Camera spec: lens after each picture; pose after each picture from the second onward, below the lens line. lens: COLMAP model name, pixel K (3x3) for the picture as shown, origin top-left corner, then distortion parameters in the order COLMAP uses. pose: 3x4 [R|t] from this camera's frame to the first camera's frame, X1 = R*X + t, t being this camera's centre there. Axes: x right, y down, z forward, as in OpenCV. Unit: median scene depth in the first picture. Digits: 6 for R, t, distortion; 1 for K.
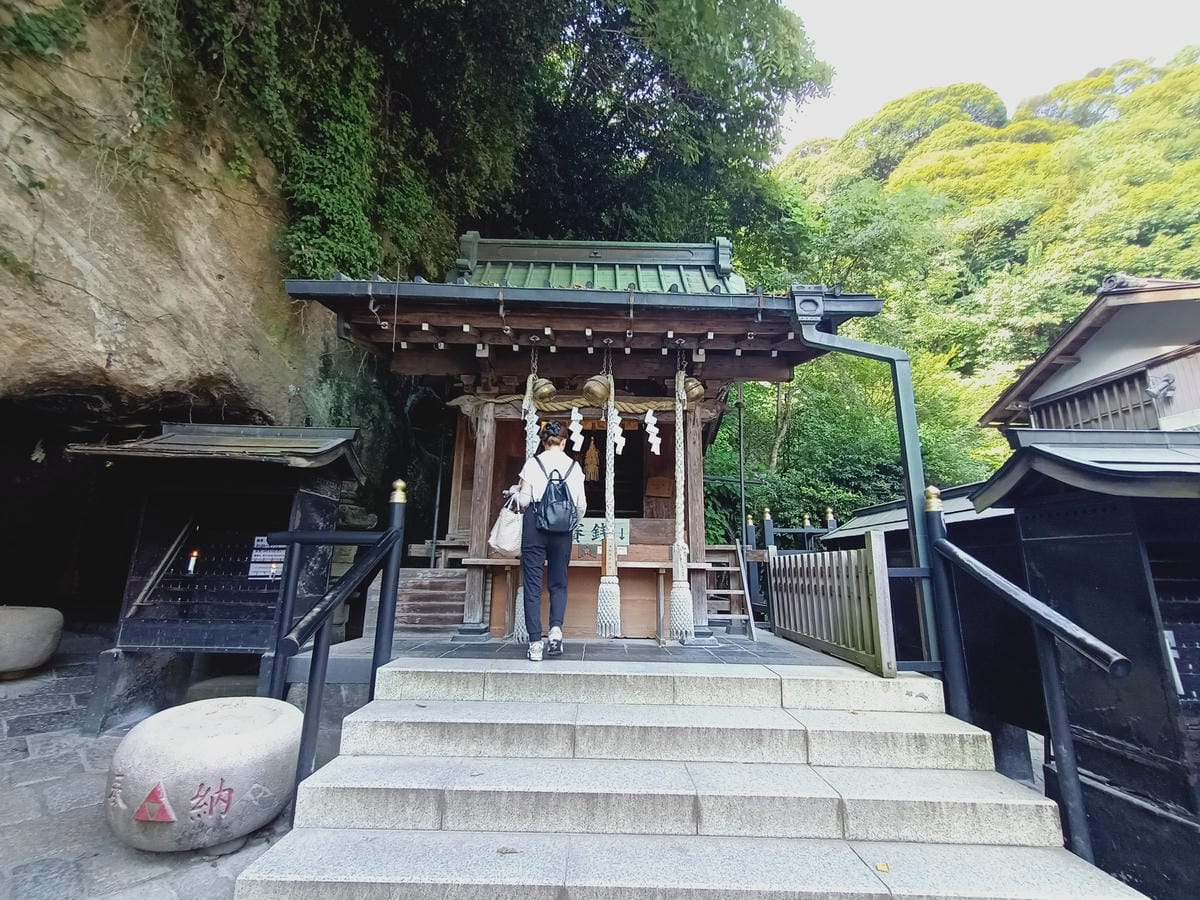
lens RADIAL K [[525.4, 0, 600.0], [0, 525.4, 450.0], [0, 0, 1]] dist [-0.002741, 0.005550]
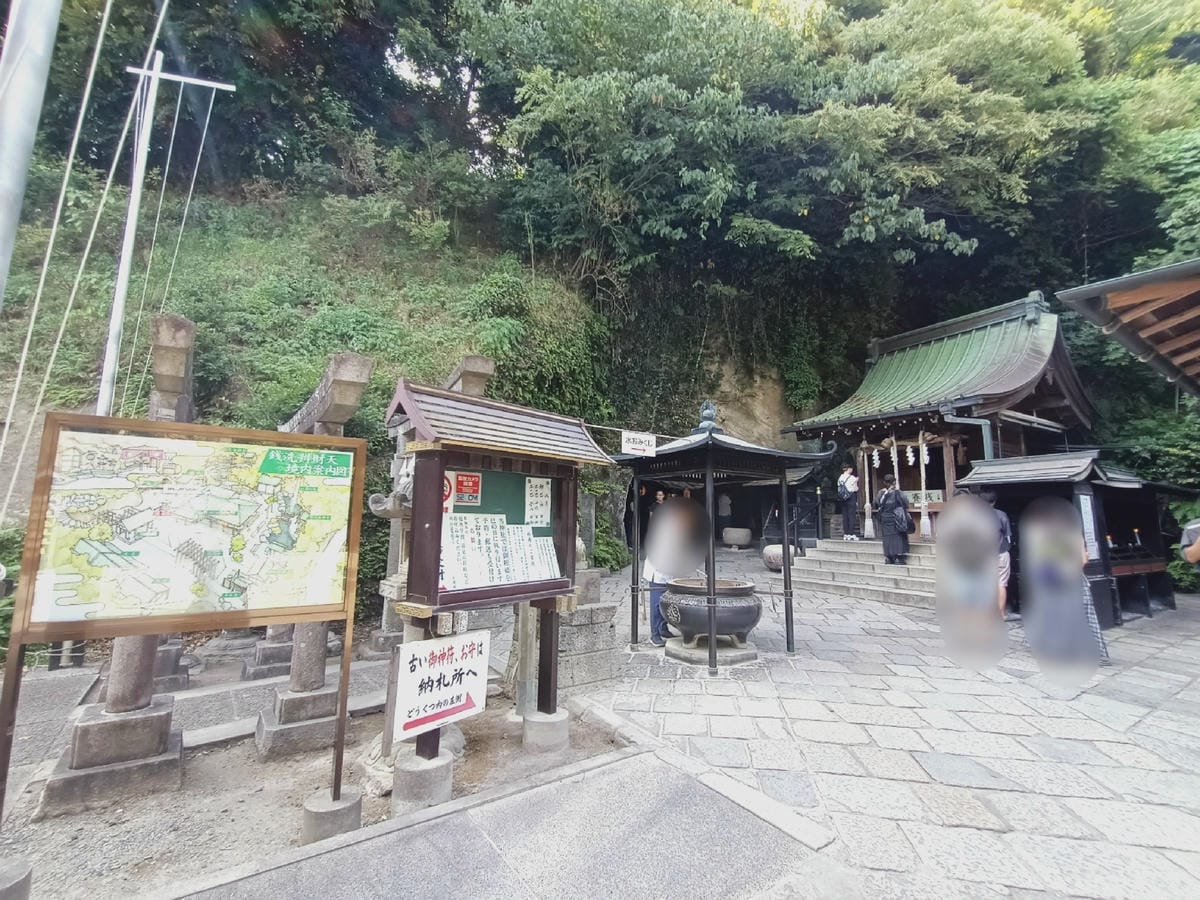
lens RADIAL K [[525.4, 0, 600.0], [0, 525.4, 450.0], [0, 0, 1]] dist [-0.002741, 0.005550]
pose [[0.487625, -0.156409, -0.858928, 1.424559], [0.189858, 0.979274, -0.070539, -0.154159], [0.852159, -0.128678, 0.507214, -1.414736]]
